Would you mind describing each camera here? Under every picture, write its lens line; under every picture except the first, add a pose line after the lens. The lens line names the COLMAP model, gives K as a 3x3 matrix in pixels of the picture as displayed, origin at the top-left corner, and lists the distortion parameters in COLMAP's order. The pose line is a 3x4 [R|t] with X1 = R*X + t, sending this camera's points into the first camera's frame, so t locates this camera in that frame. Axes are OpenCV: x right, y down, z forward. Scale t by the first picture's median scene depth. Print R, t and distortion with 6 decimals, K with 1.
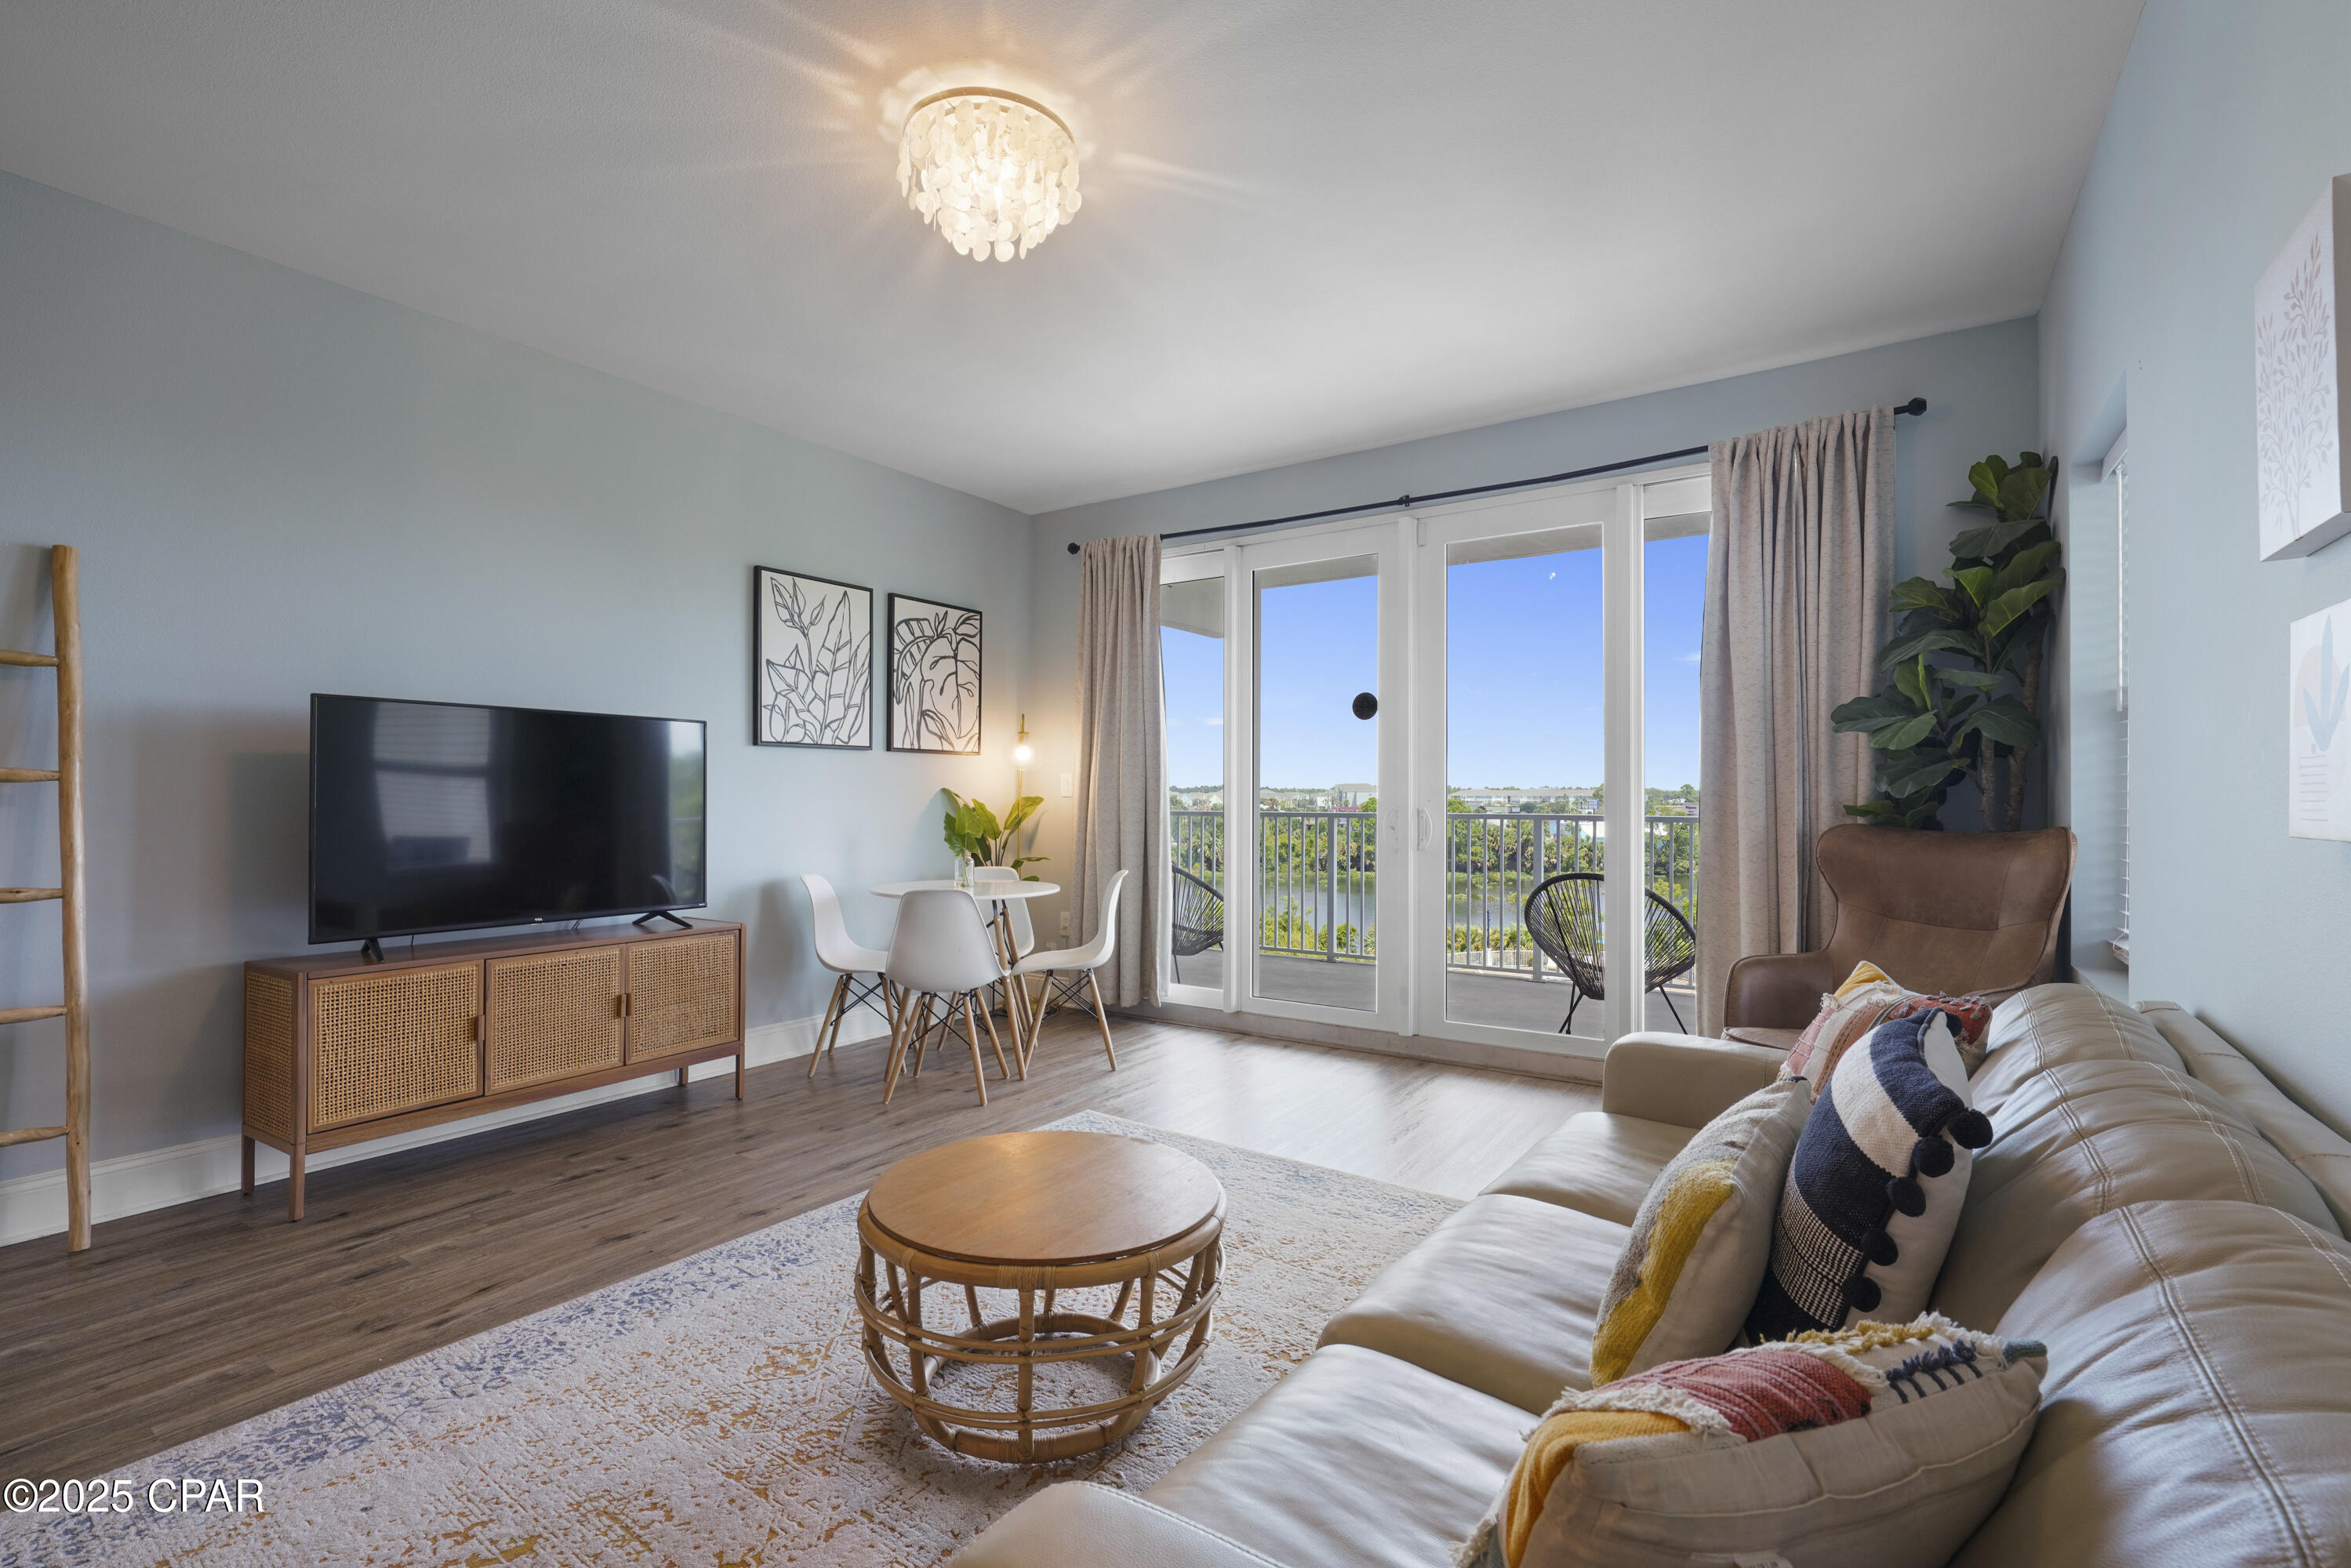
lens RADIAL K [[1044.5, 0, 1175.5], [0, 1044.5, 789.3], [0, 0, 1]] dist [-0.001598, 0.000004]
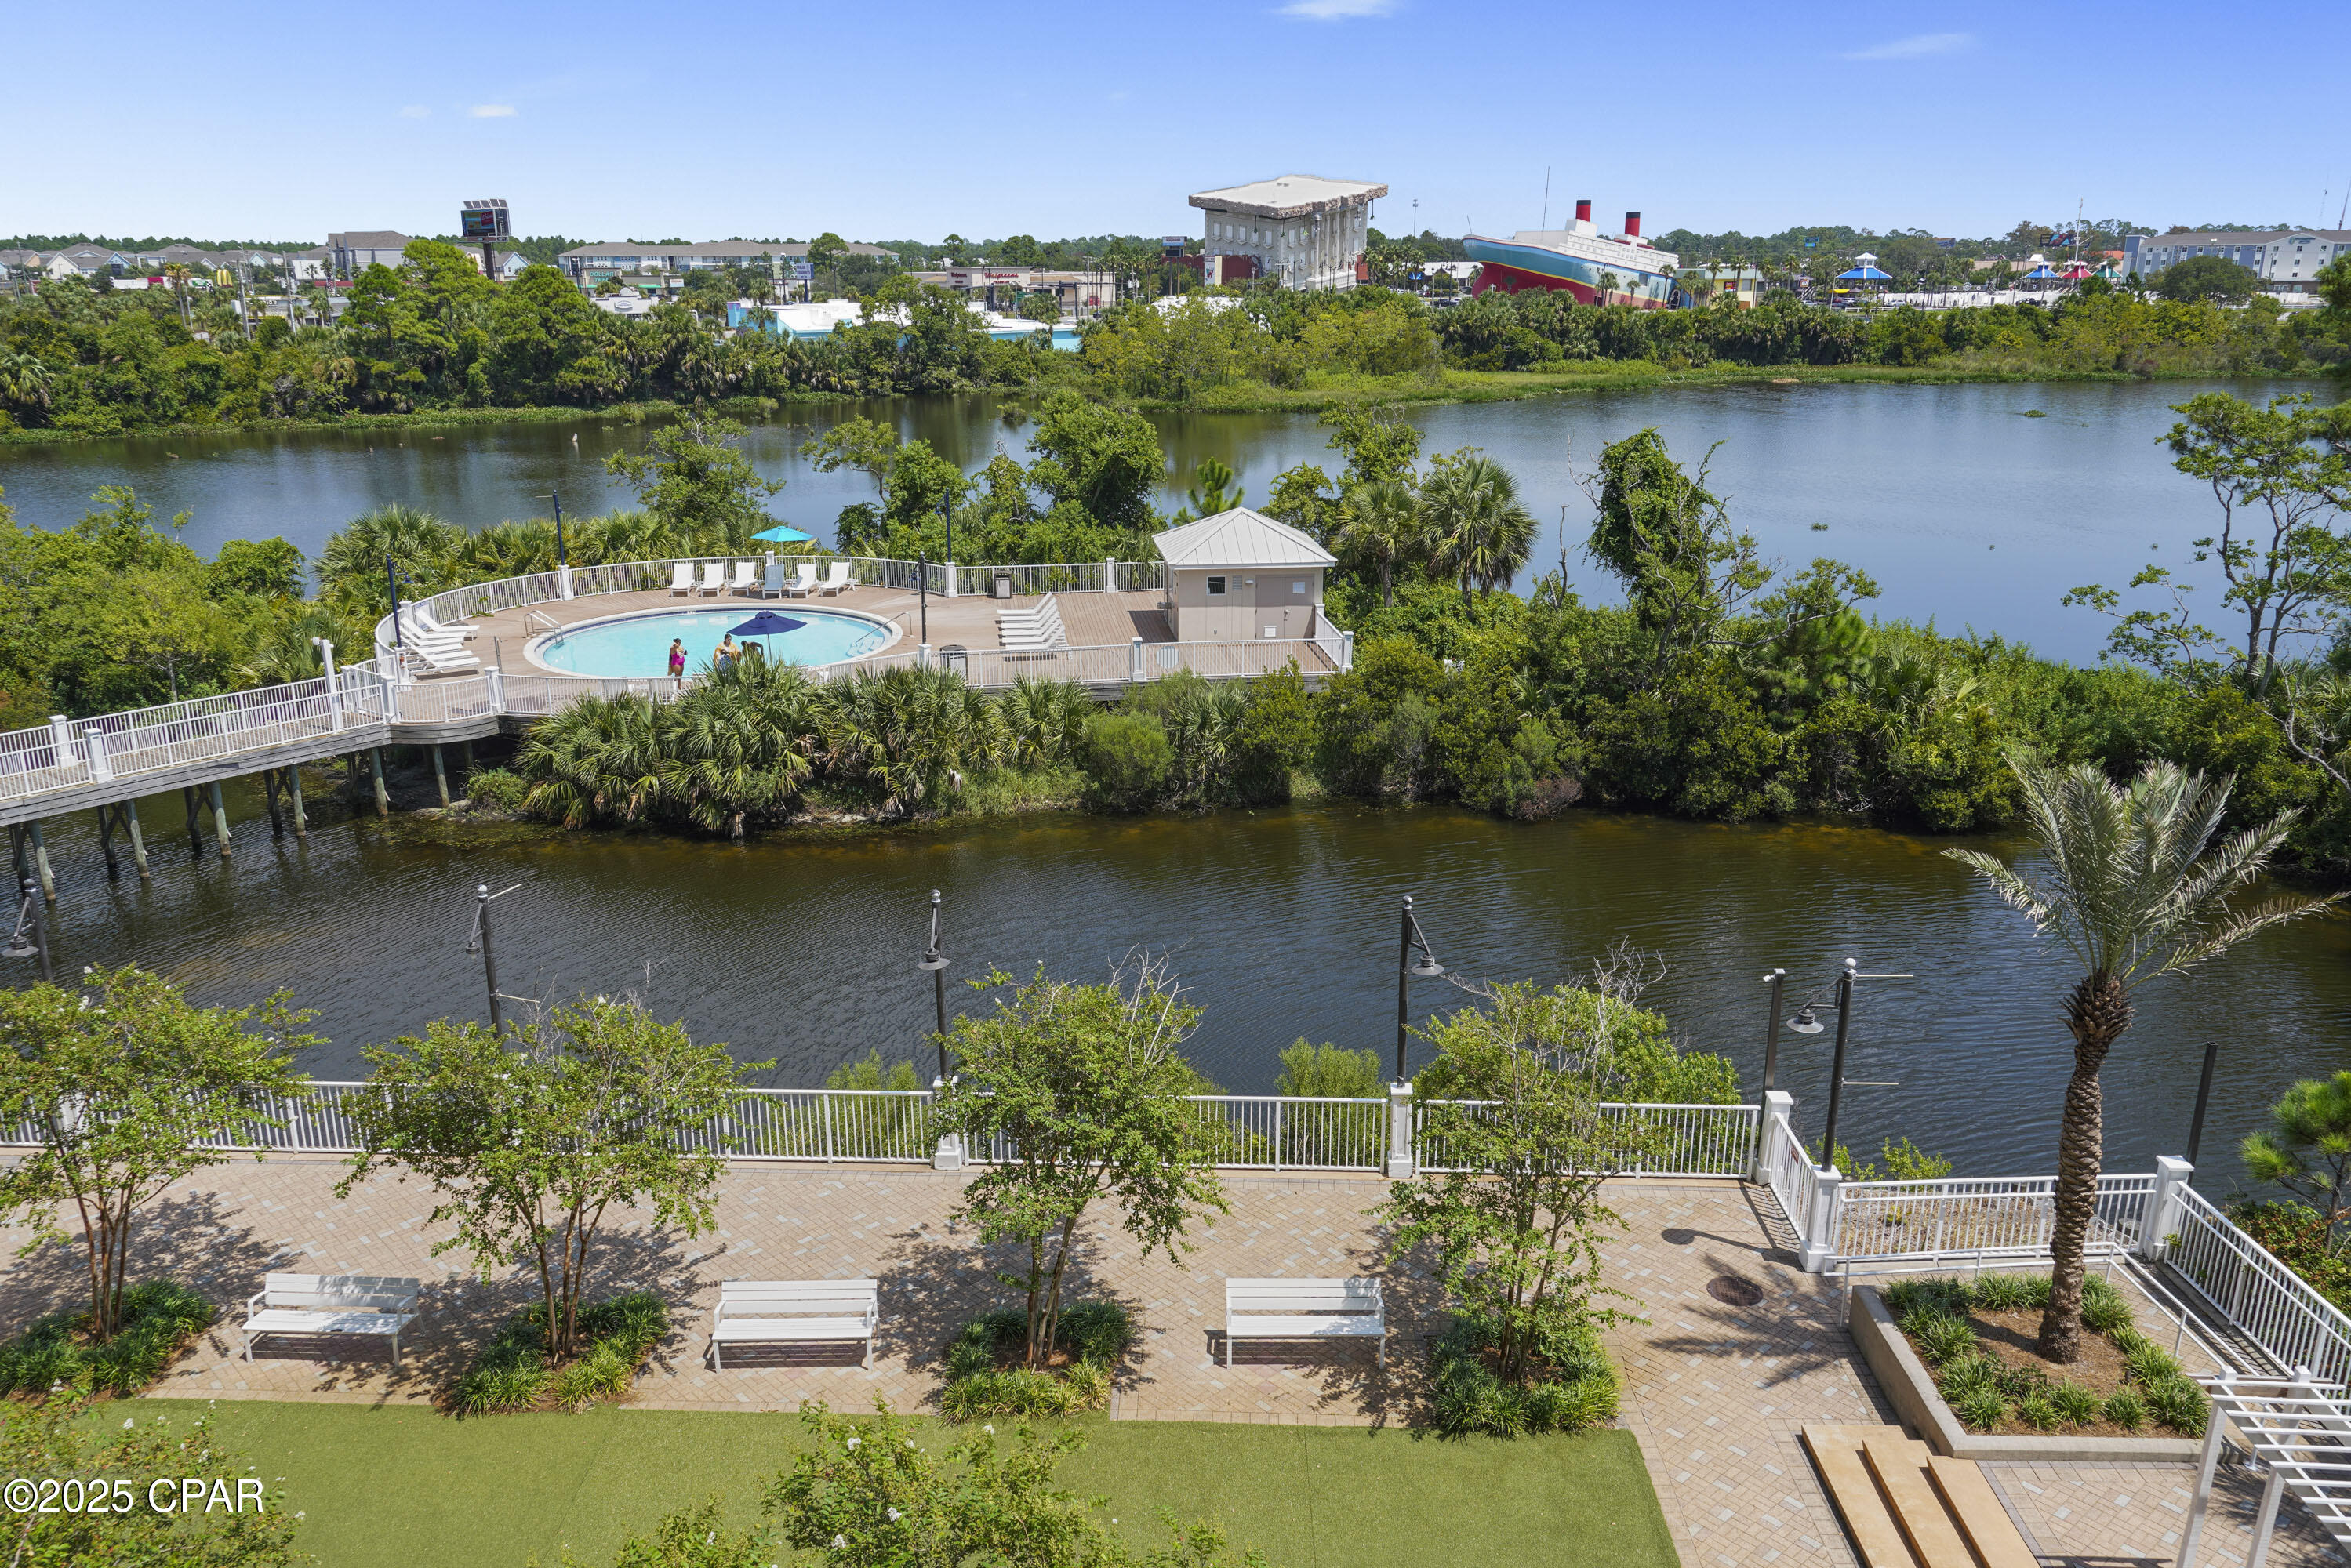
lens RADIAL K [[1792.3, 0, 1178.4], [0, 1792.3, 793.3], [0, 0, 1]] dist [0.002766, 0.009446]
pose [[0.842545, -0.161128, 0.513960, 1.245125], [0.003130, 0.955656, 0.294470, -0.085684], [-0.538617, -0.246496, 0.805687, 1.097223]]
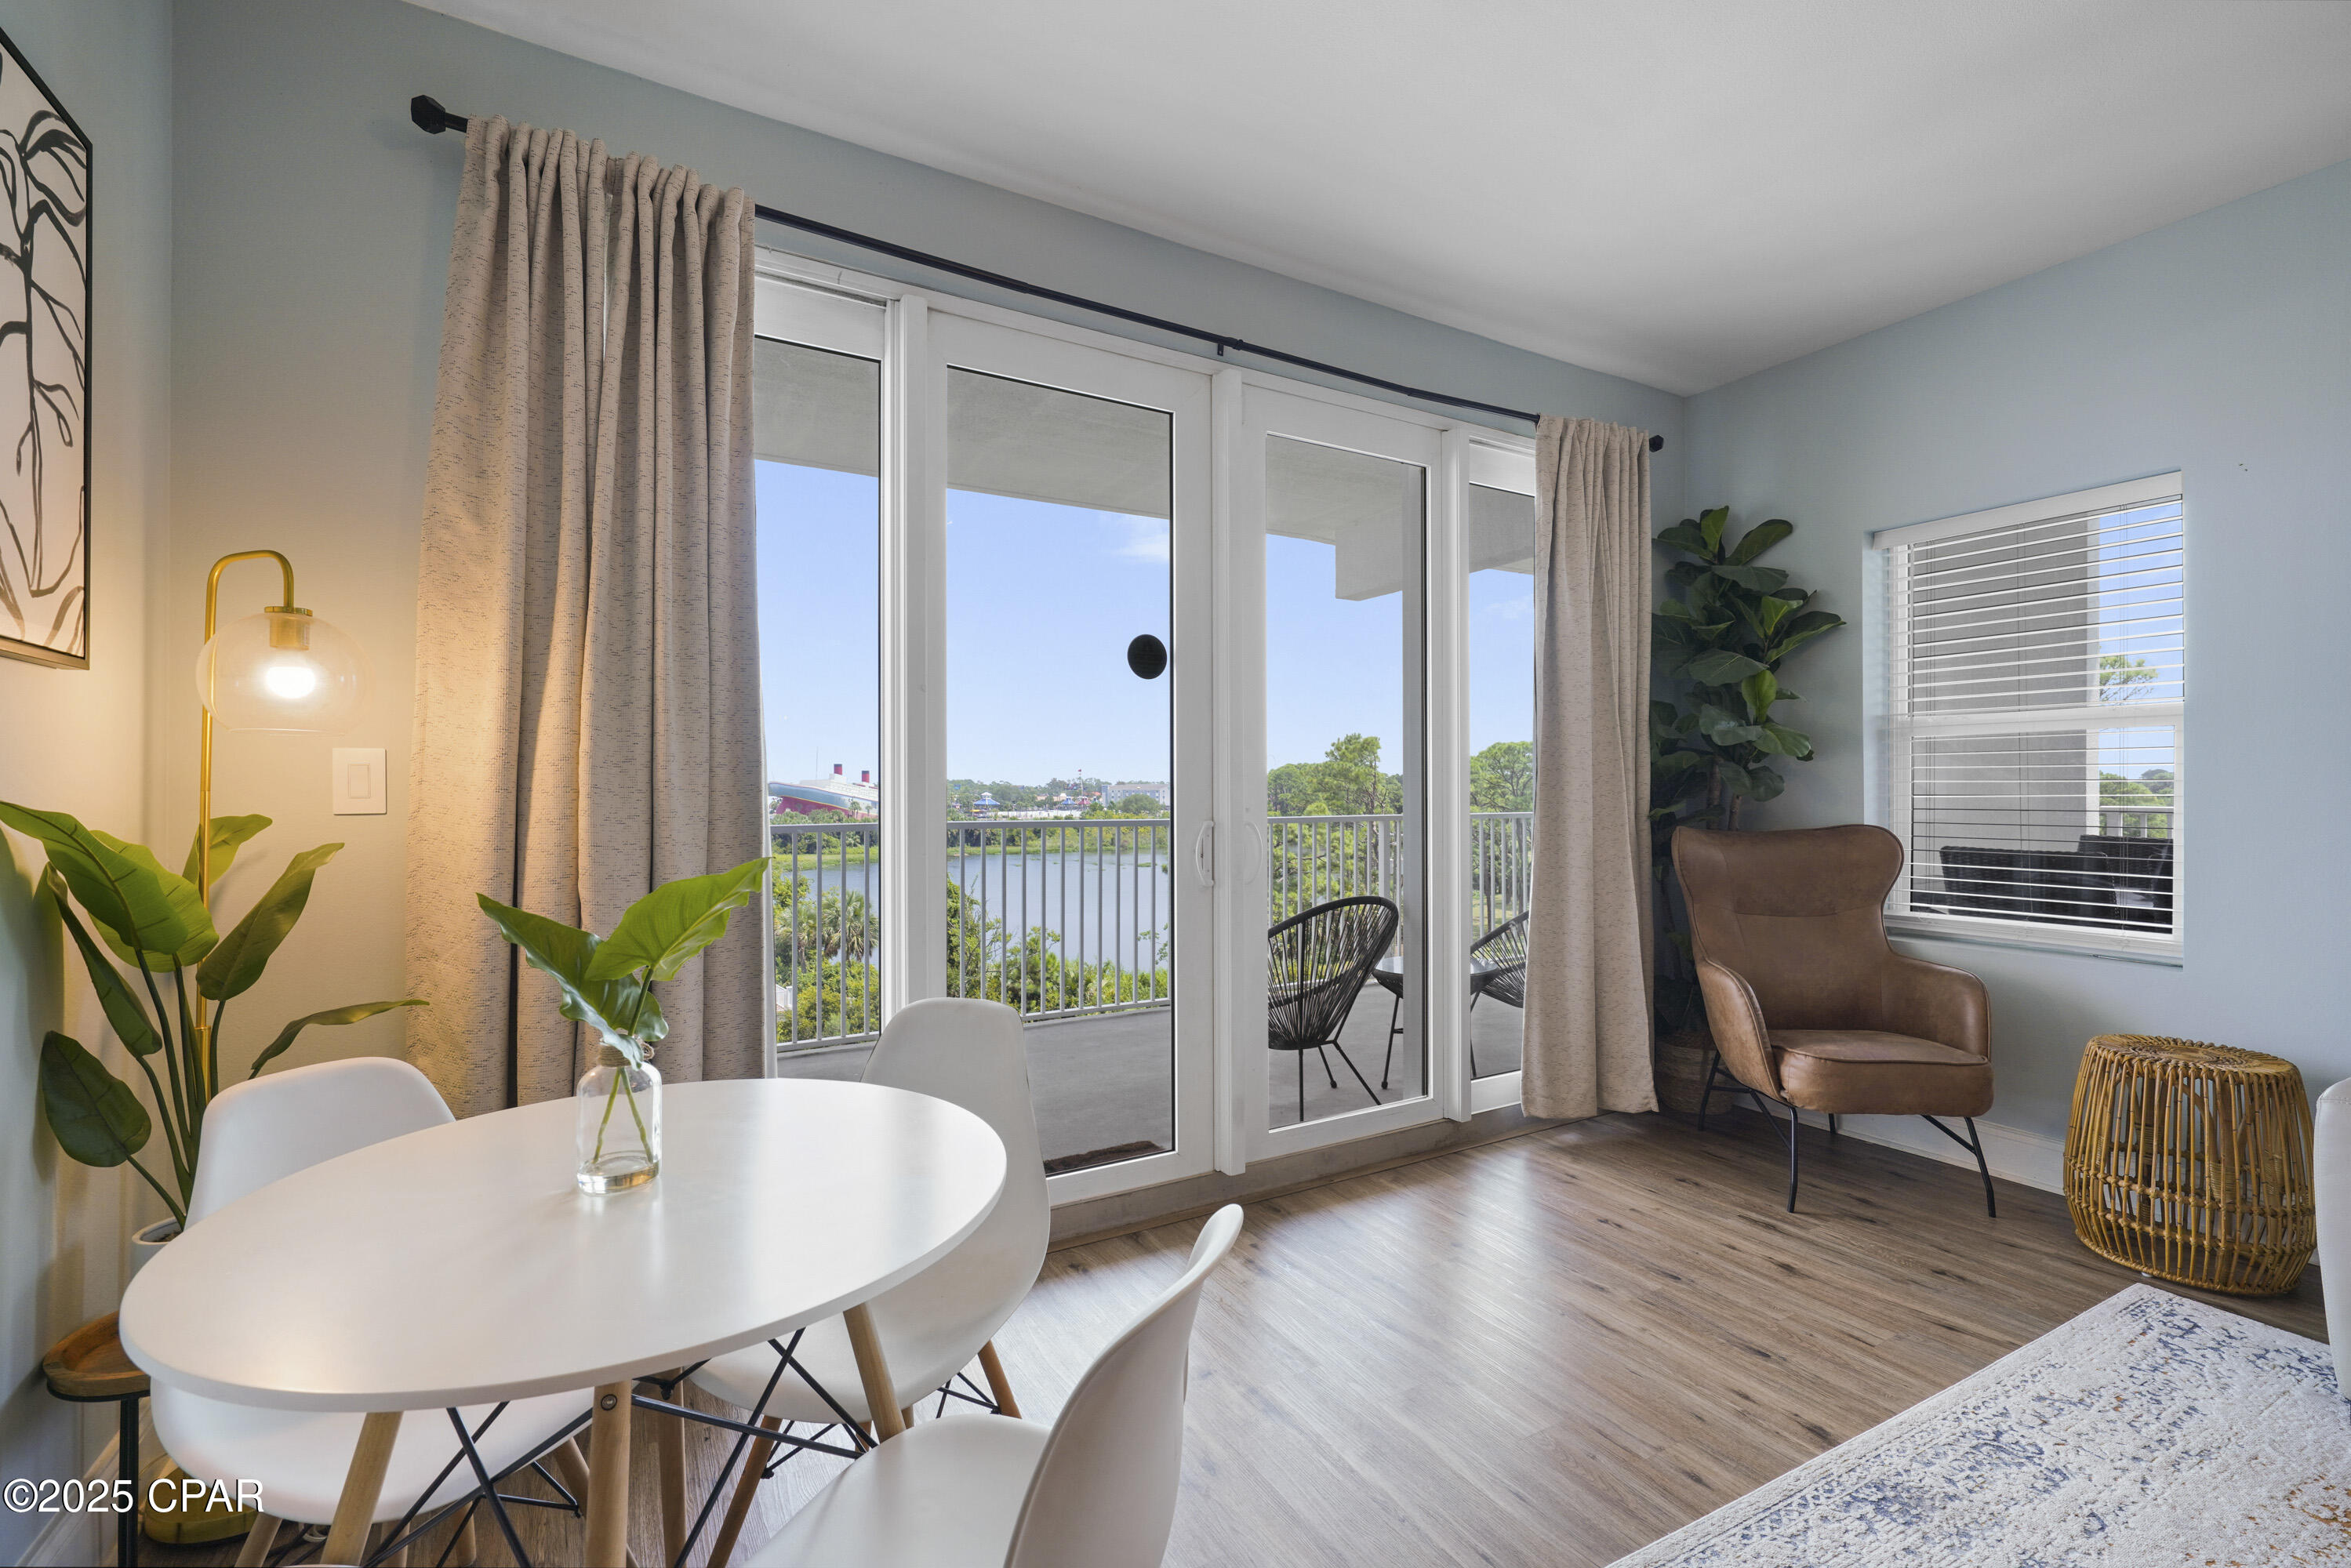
lens RADIAL K [[1008.4, 0, 1178.0], [0, 1008.4, 786.5], [0, 0, 1]] dist [-0.003057, 0.000213]
pose [[0.438576, 0.001262, 0.898693, -0.411237], [-0.003054, 0.999995, 0.000087, -0.004481], [-0.898689, -0.002782, 0.438578, 0.873068]]
